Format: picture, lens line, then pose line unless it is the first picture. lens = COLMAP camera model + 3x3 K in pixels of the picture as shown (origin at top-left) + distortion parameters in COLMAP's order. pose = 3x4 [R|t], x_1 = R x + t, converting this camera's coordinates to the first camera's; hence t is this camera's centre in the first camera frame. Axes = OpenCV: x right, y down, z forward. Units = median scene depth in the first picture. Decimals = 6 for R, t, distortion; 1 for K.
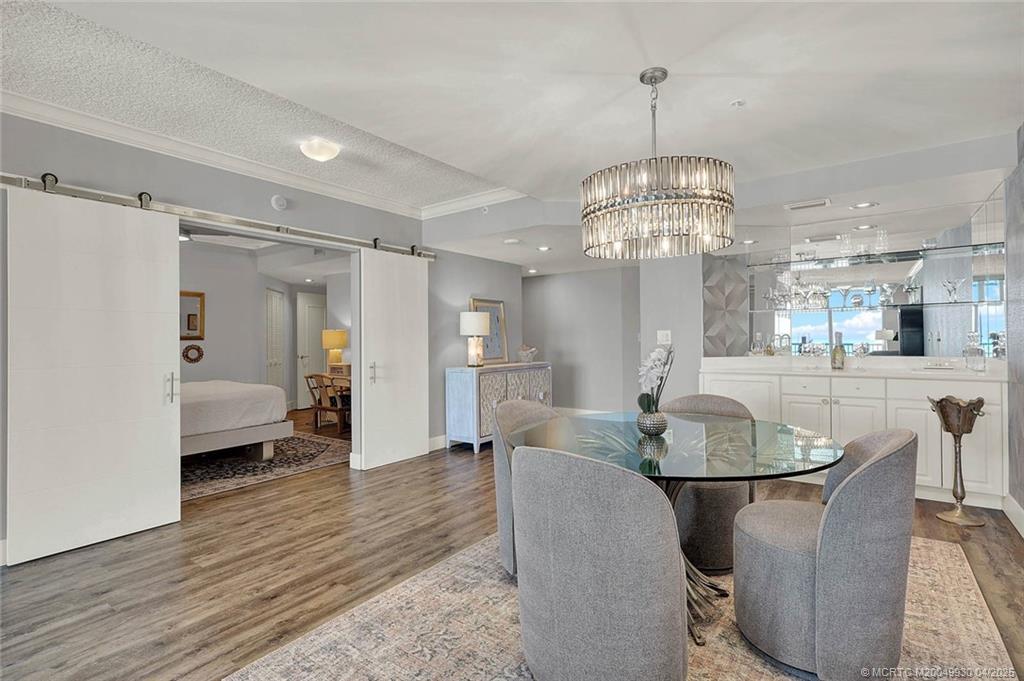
lens RADIAL K [[495.9, 0, 506.8], [0, 495.9, 339.2], [0, 0, 1]] dist [0.021780, 0.004542]
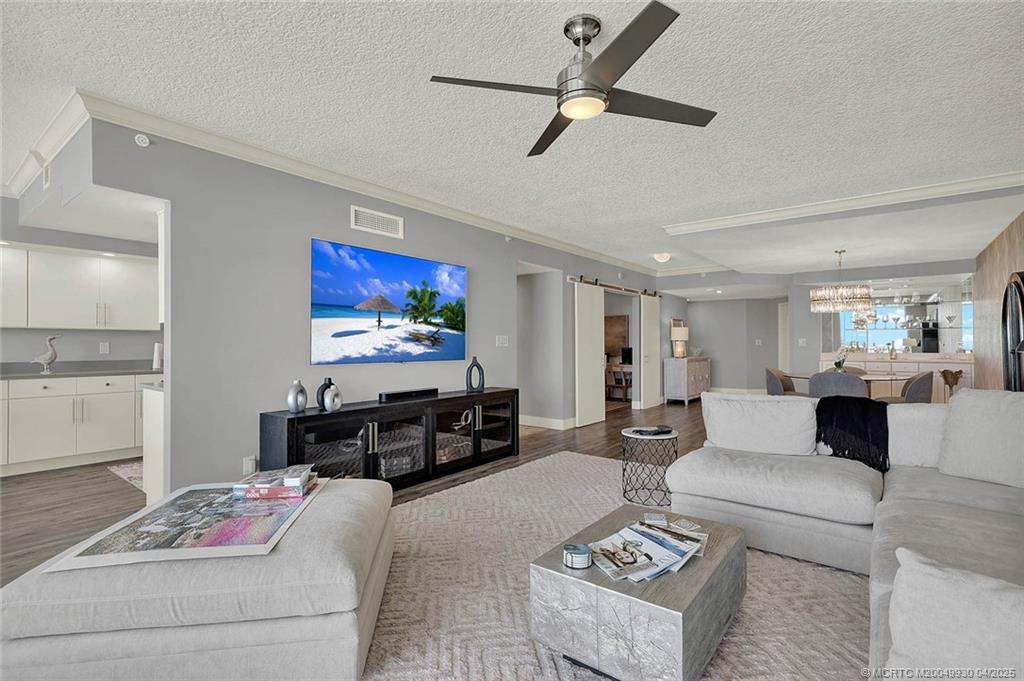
lens RADIAL K [[495.9, 0, 514.2], [0, 495.9, 337.4], [0, 0, 1]] dist [0.021780, 0.004542]
pose [[0.999926, 0.010098, -0.006839, -0.683587], [-0.010177, 0.999881, -0.011613, 0.008694], [0.006721, 0.011682, 0.999909, -0.828129]]
